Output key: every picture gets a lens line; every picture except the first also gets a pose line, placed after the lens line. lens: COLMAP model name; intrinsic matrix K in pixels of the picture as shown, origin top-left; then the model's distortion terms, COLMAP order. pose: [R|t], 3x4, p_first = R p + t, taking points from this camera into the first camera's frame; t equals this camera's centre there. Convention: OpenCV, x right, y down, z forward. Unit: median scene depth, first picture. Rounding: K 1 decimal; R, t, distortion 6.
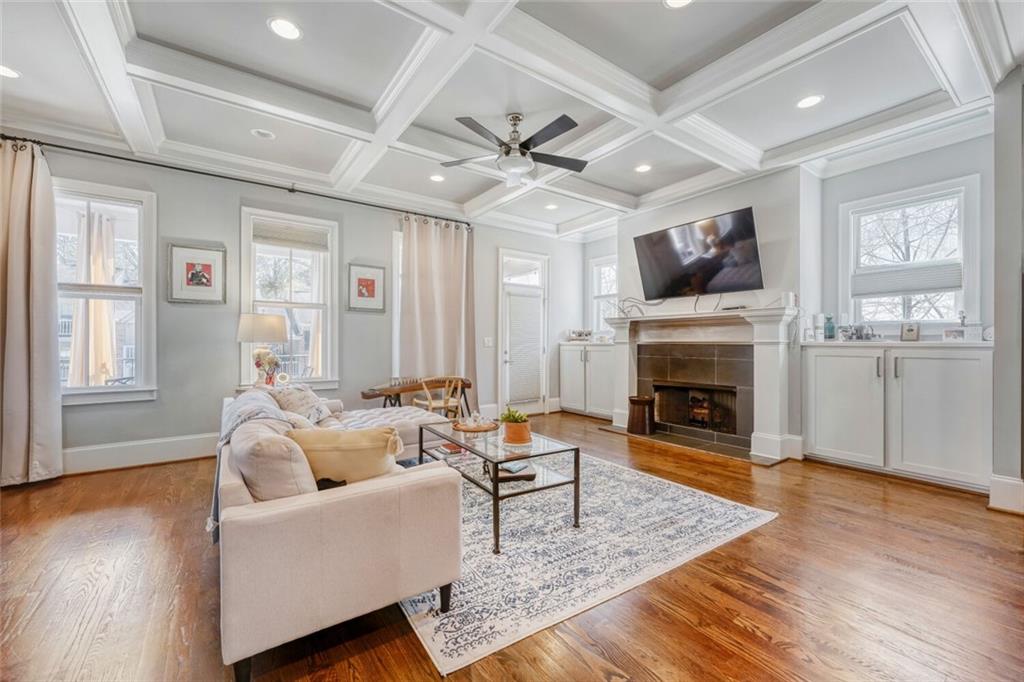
lens RADIAL K [[412.1, 0, 512.0], [0, 412.1, 341.0], [0, 0, 1]] dist [0.000541, 0.000055]
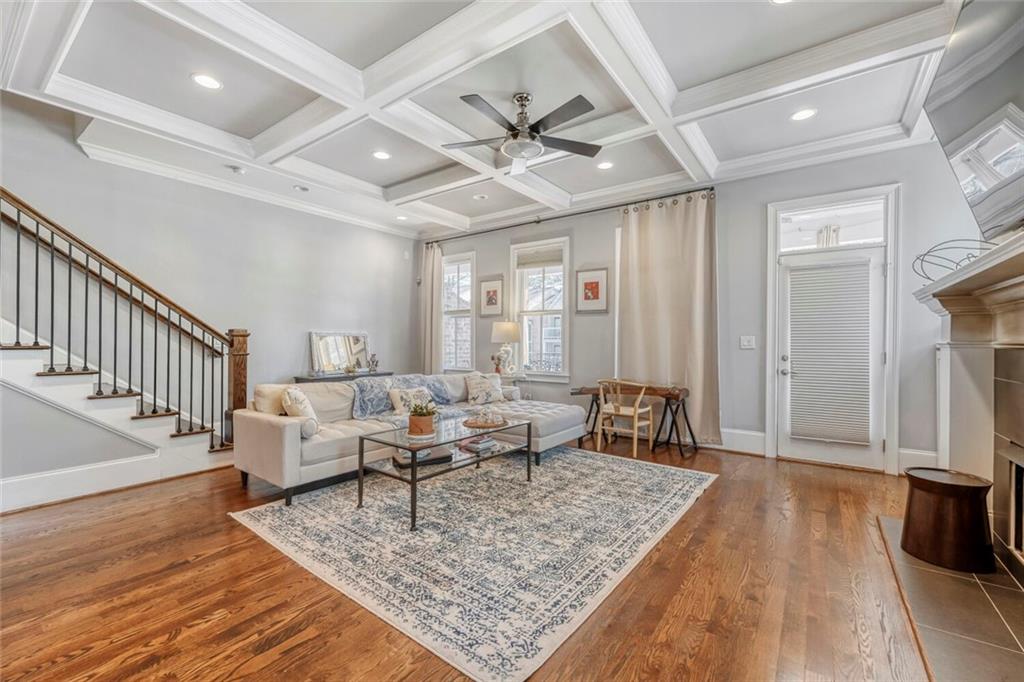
lens RADIAL K [[428.5, 0, 512.0], [0, 428.5, 341.0], [0, 0, 1]] dist [-0.000147, -0.000455]
pose [[0.319728, -0.001919, -0.947508, 0.757115], [0.000333, 0.999998, -0.001913, 0.001136], [0.947509, 0.000296, 0.319728, 0.565664]]
